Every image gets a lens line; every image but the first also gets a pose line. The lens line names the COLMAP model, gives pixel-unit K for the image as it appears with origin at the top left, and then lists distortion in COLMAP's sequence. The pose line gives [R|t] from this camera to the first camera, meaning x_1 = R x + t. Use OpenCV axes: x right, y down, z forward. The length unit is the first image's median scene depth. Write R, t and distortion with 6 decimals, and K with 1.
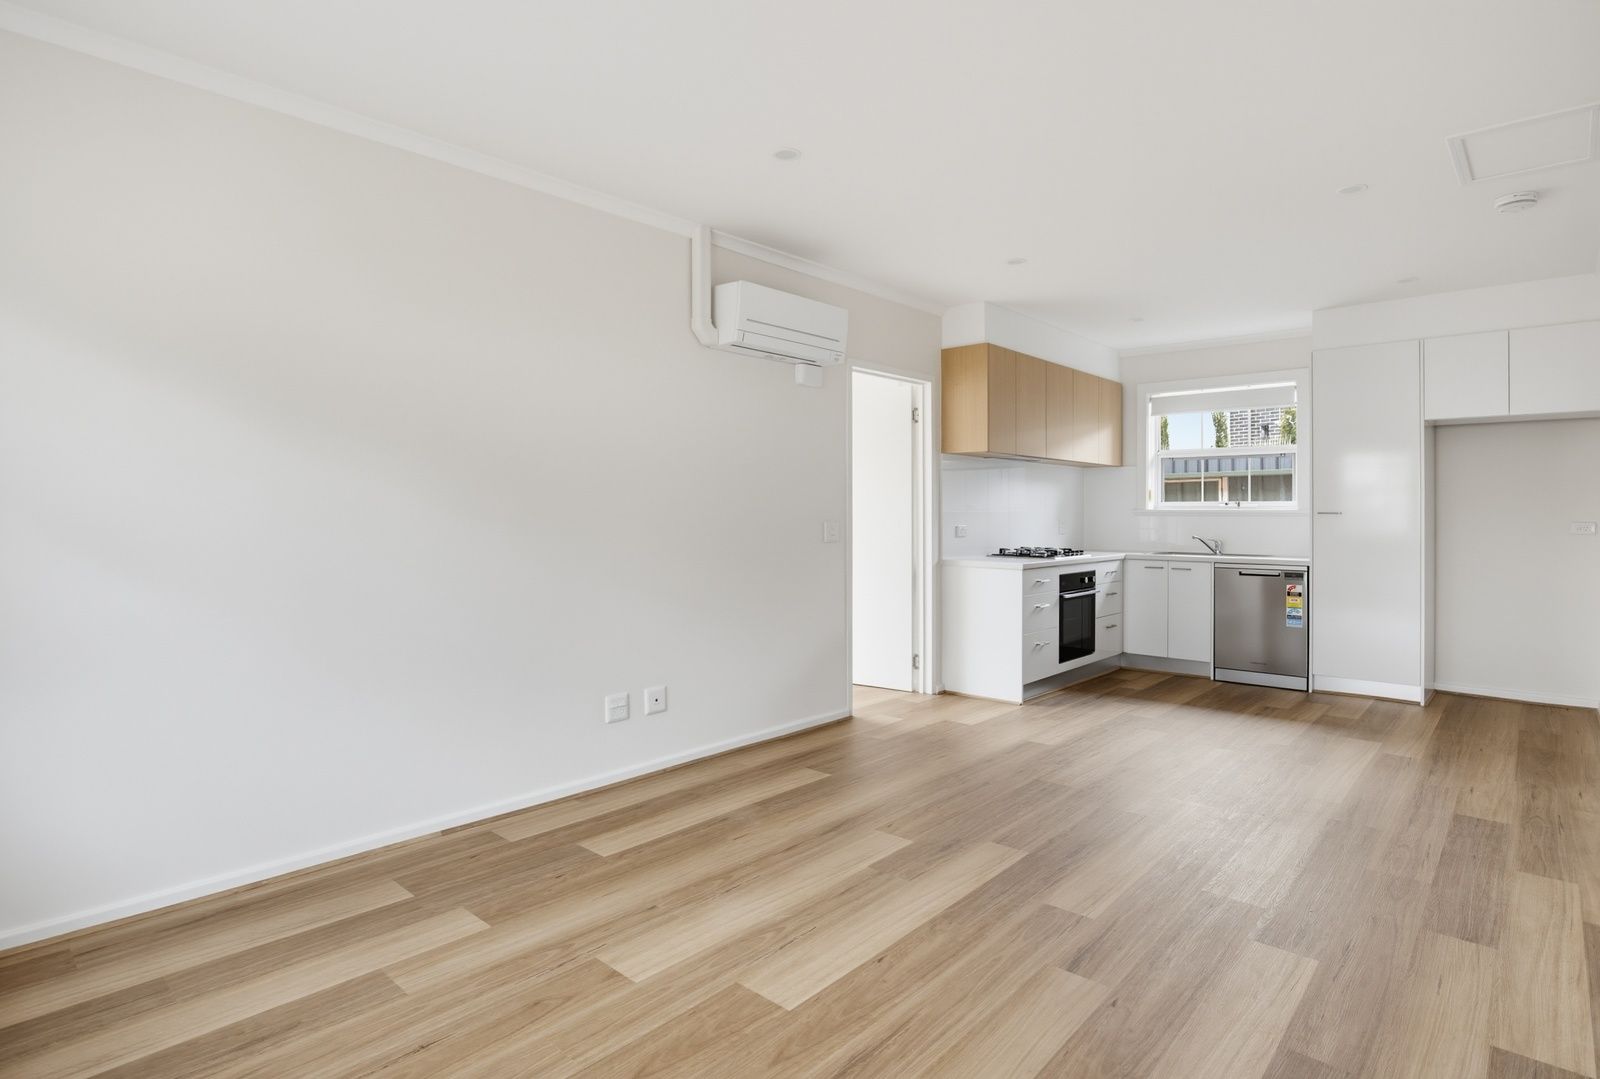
lens RADIAL K [[834.6, 0, 801.0], [0, 834.6, 510.9], [0, 0, 1]] dist [-0.042434, -0.000002]
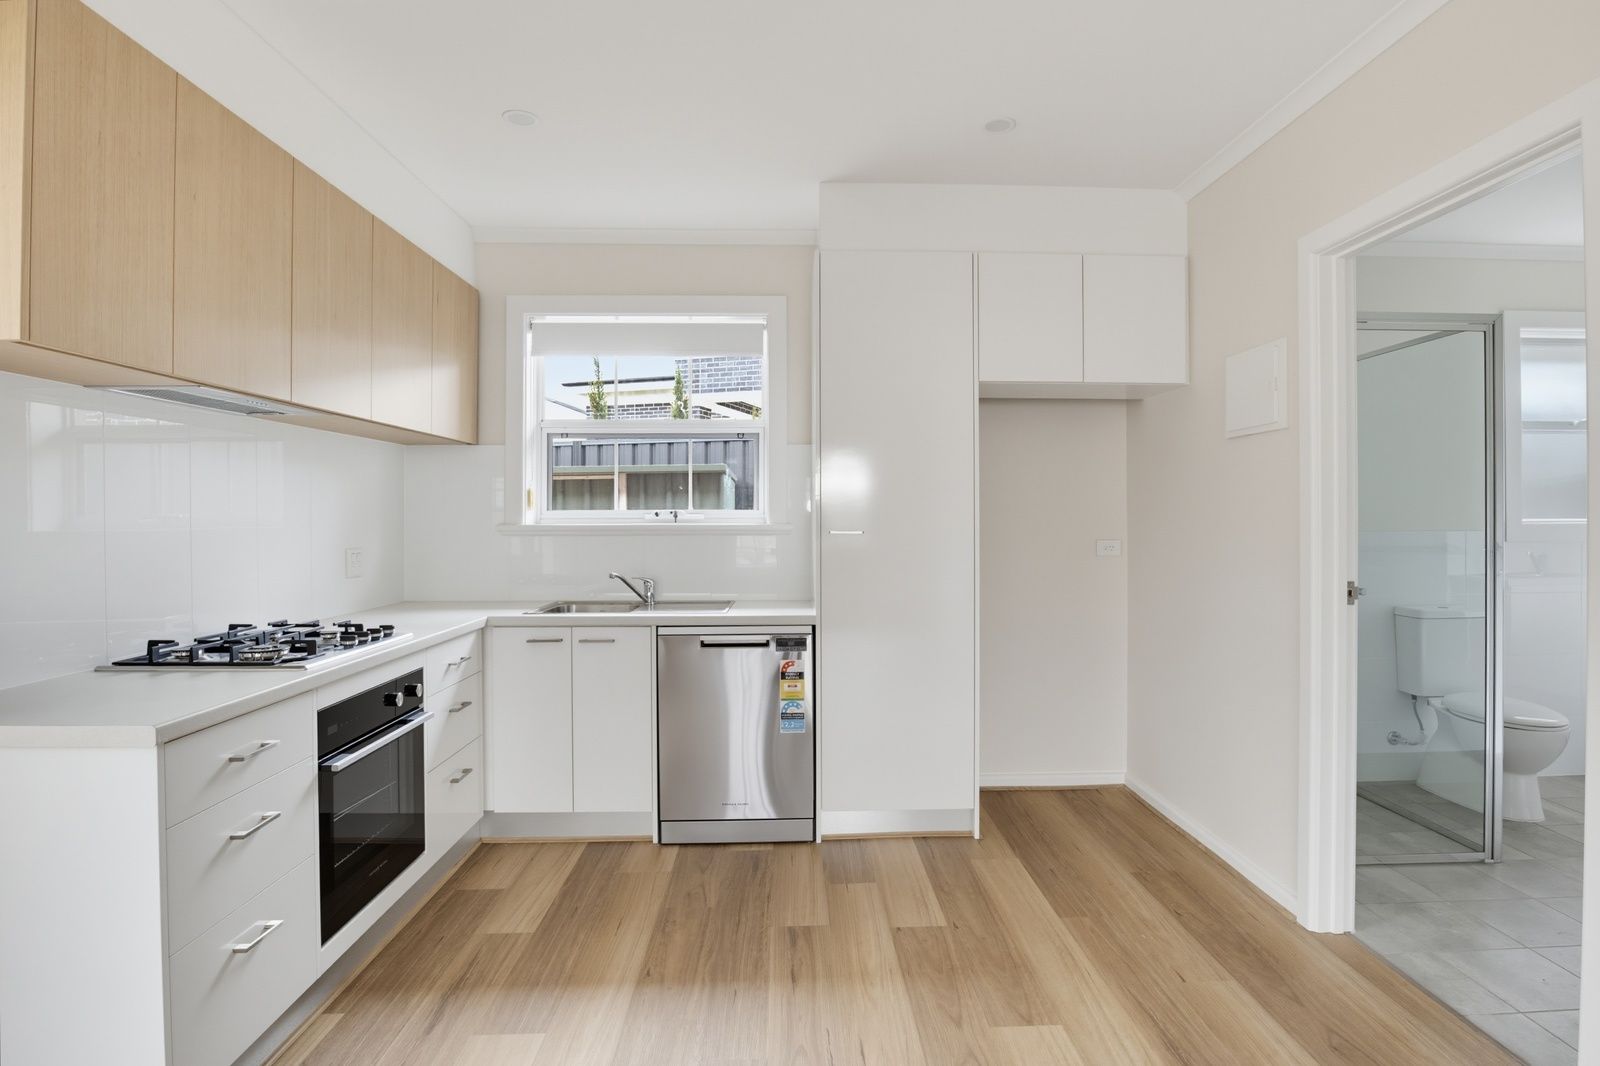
lens RADIAL K [[805.5, 0, 804.6], [0, 805.5, 511.3], [0, 0, 1]] dist [-0.032048, 0.000246]
pose [[0.718029, -0.001513, 0.696011, 0.201249], [0.003570, 0.999992, -0.001509, -0.009950], [-0.696004, 0.003569, 0.718029, 0.542514]]
